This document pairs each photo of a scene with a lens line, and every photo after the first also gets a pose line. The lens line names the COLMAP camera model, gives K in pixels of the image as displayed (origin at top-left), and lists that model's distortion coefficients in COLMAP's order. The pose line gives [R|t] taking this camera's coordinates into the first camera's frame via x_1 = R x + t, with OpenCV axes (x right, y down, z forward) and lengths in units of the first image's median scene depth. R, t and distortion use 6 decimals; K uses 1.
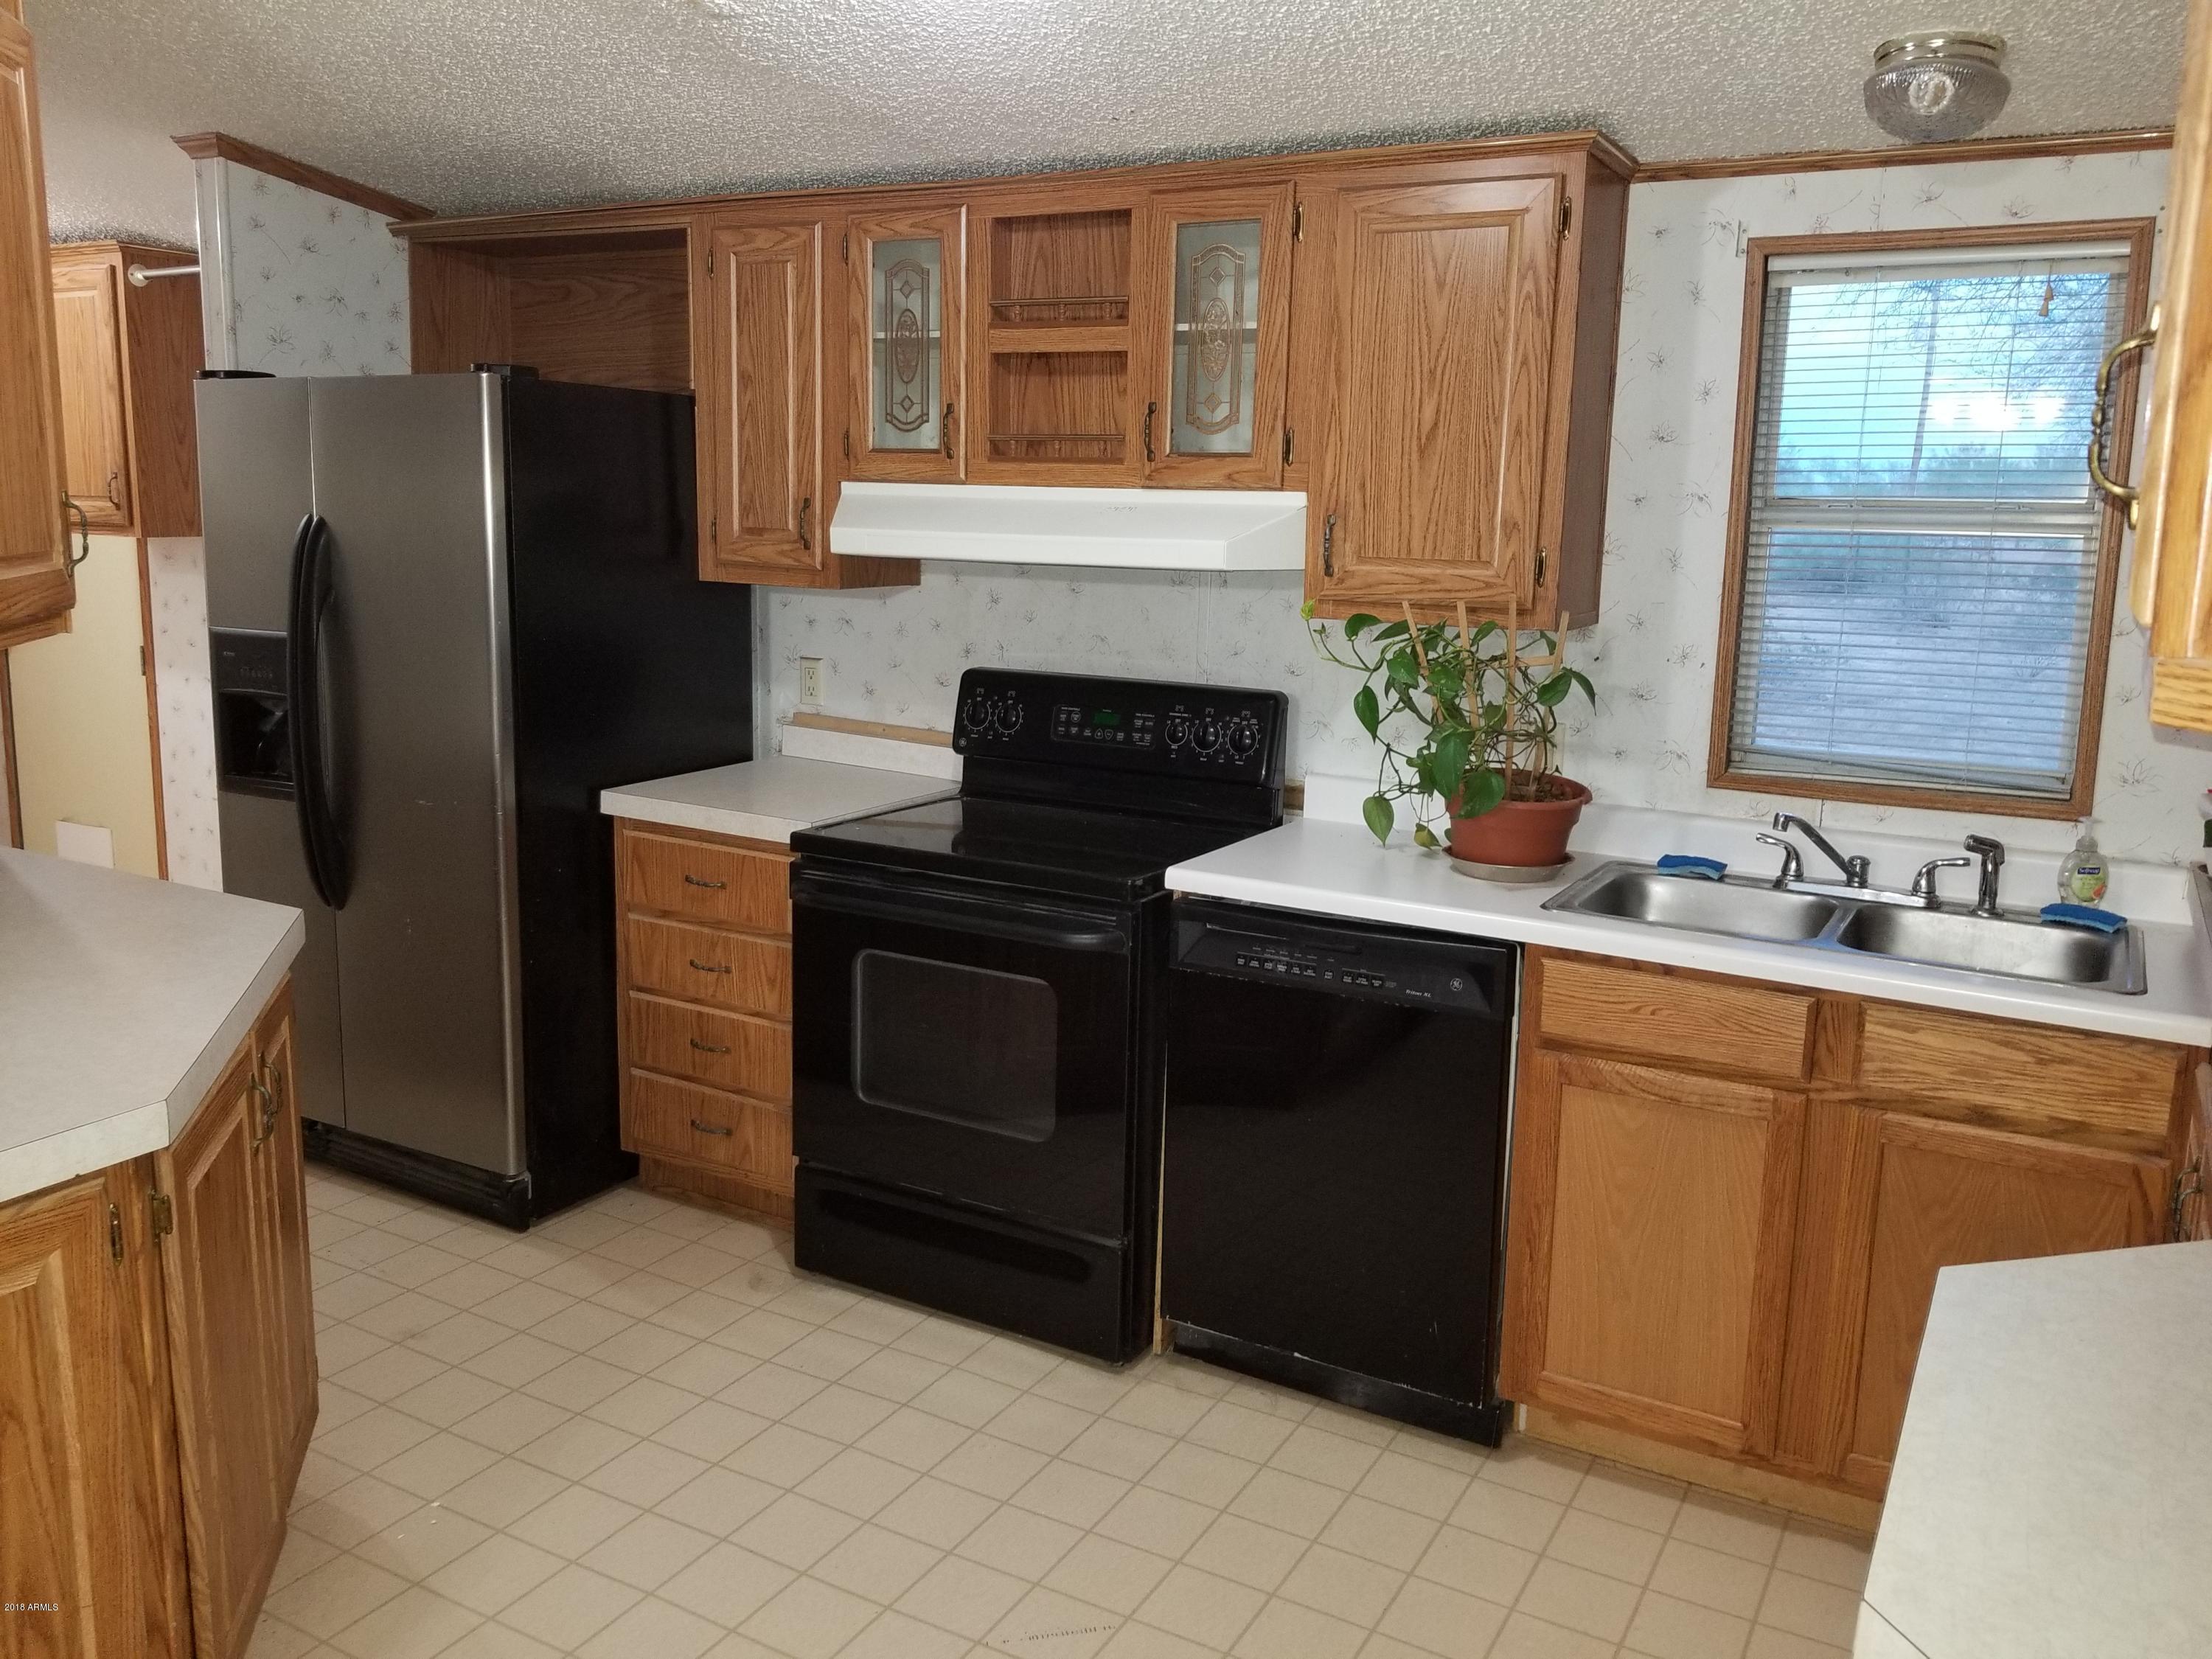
lens RADIAL K [[1753.0, 0, 1092.4], [0, 1753.0, 771.3], [0, 0, 1]] dist [0.086992, -0.138973]
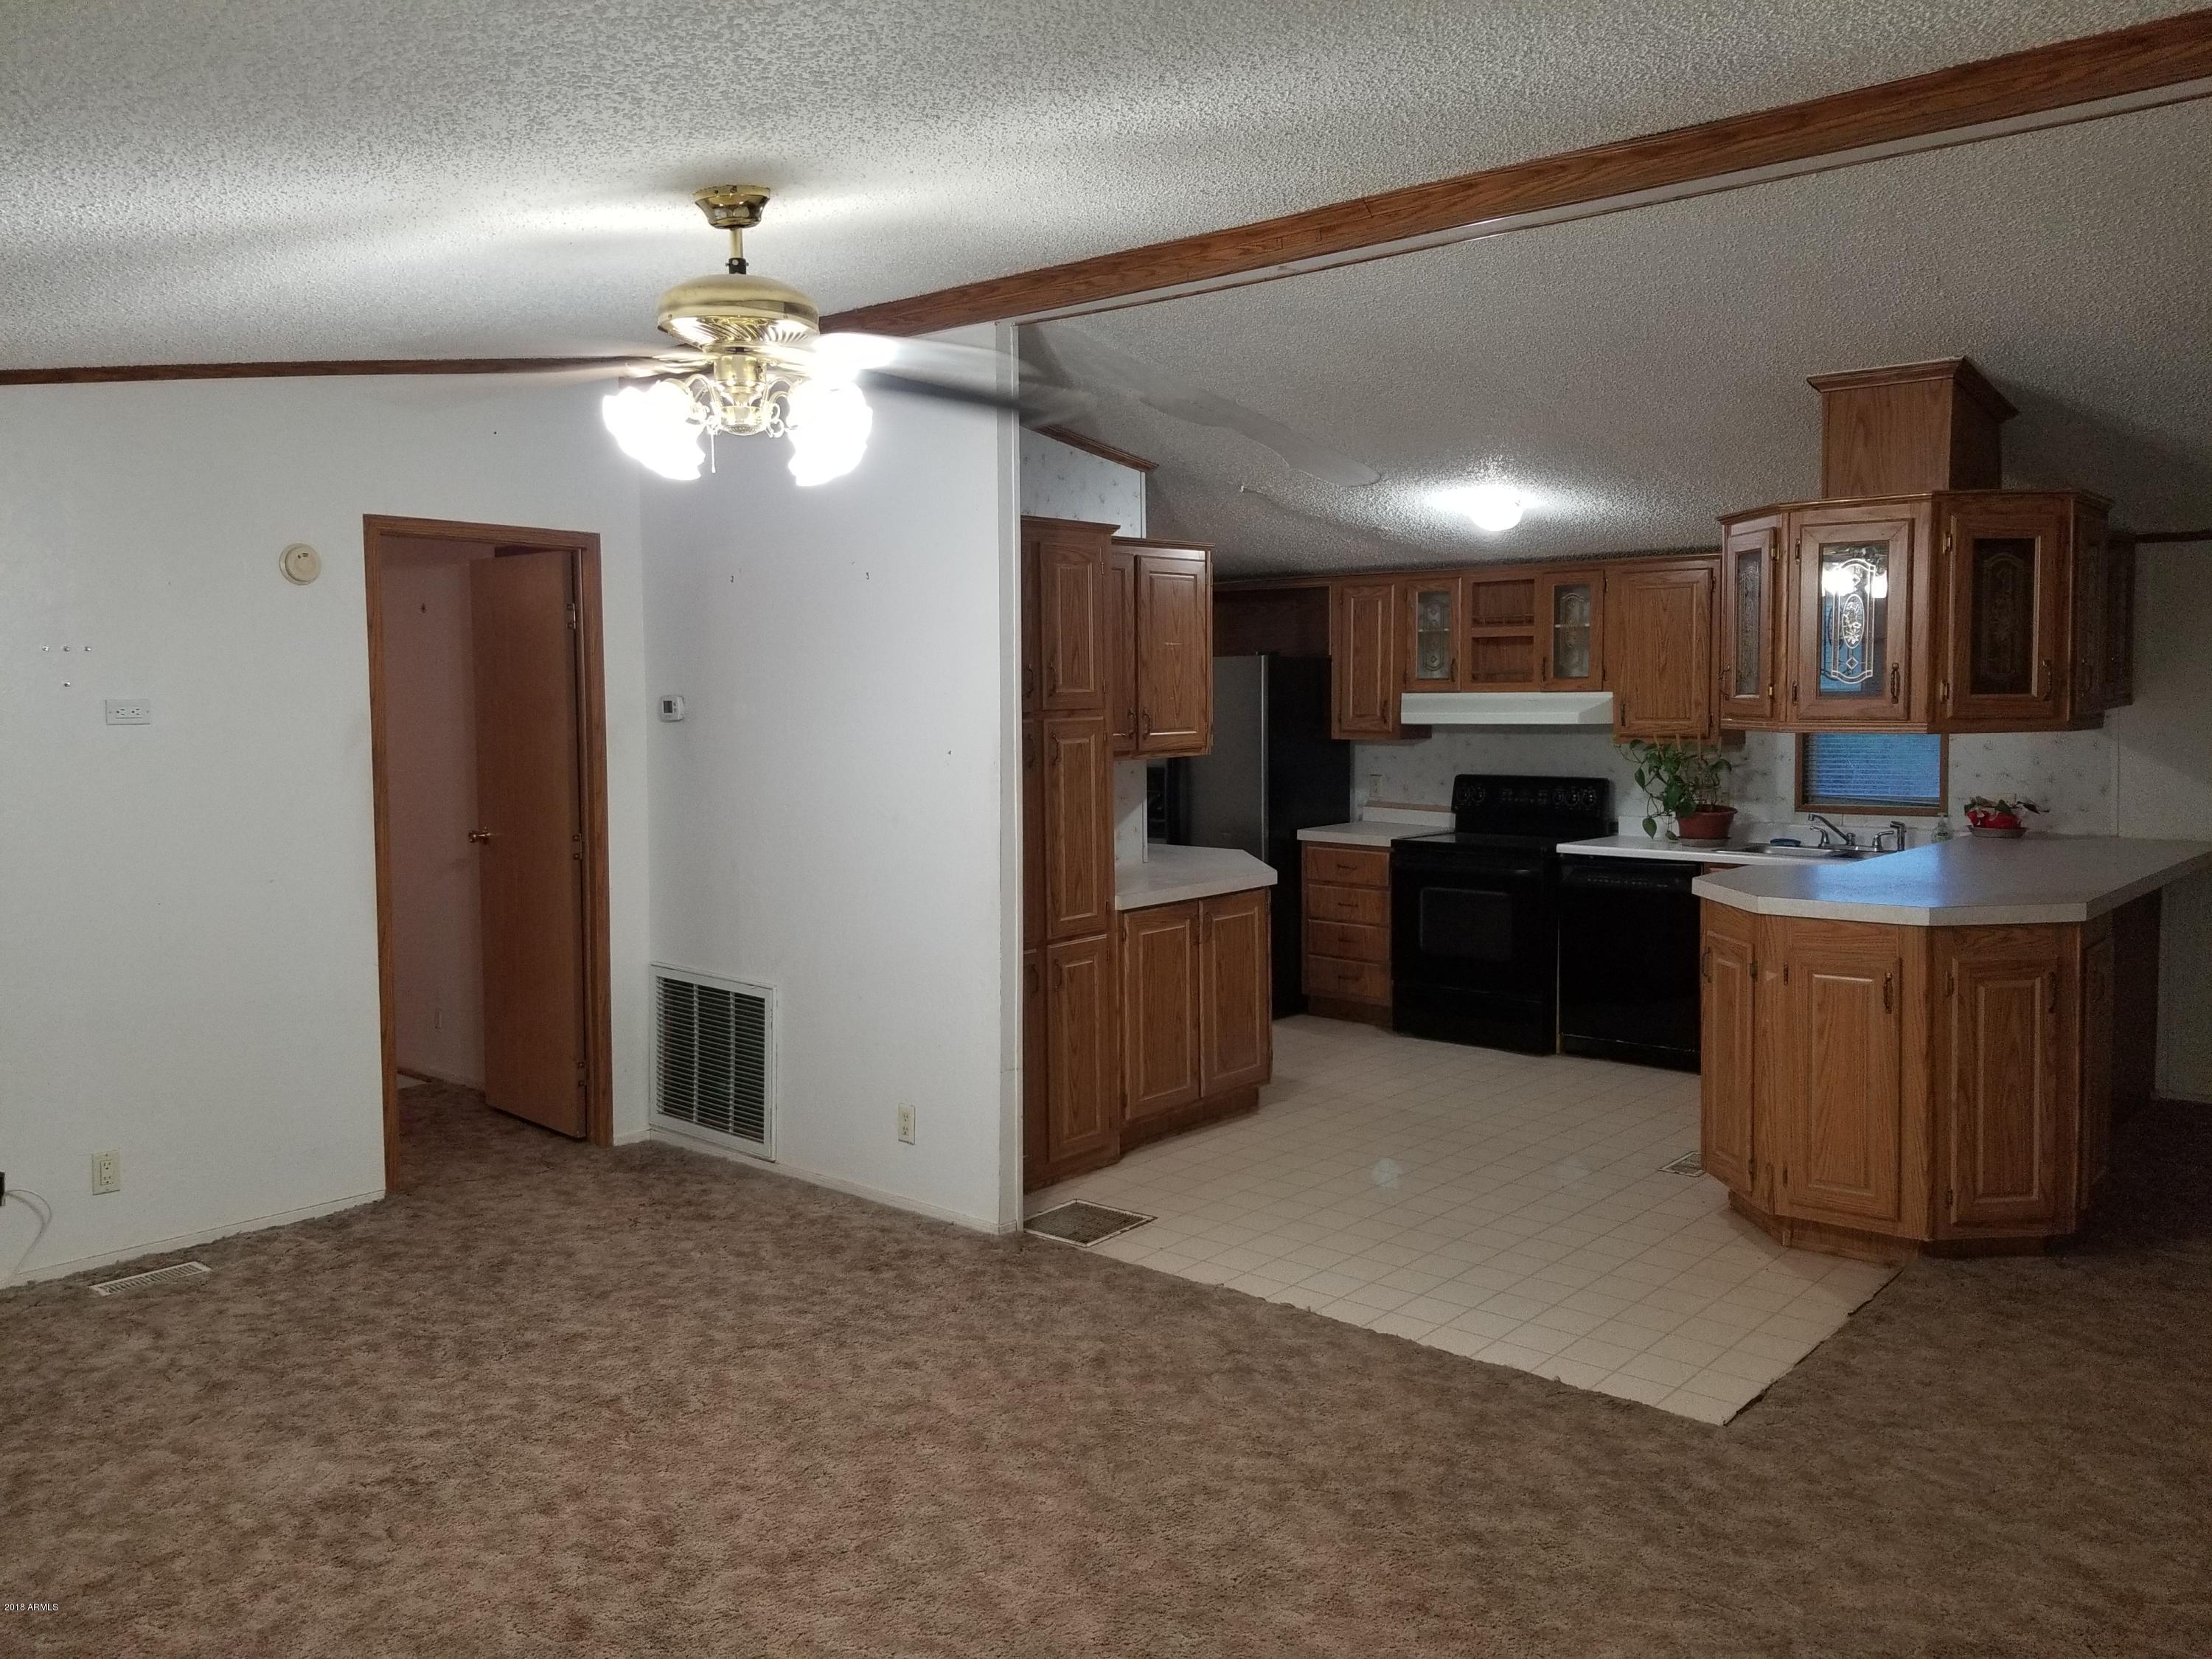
lens RADIAL K [[1753.0, 0, 1092.4], [0, 1753.0, 771.3], [0, 0, 1]] dist [0.086992, -0.138973]
pose [[0.982043, -0.017949, -0.187804, -0.117244], [-0.003585, 0.993508, -0.113702, 0.209354], [0.188625, 0.112333, 0.975603, -1.370182]]
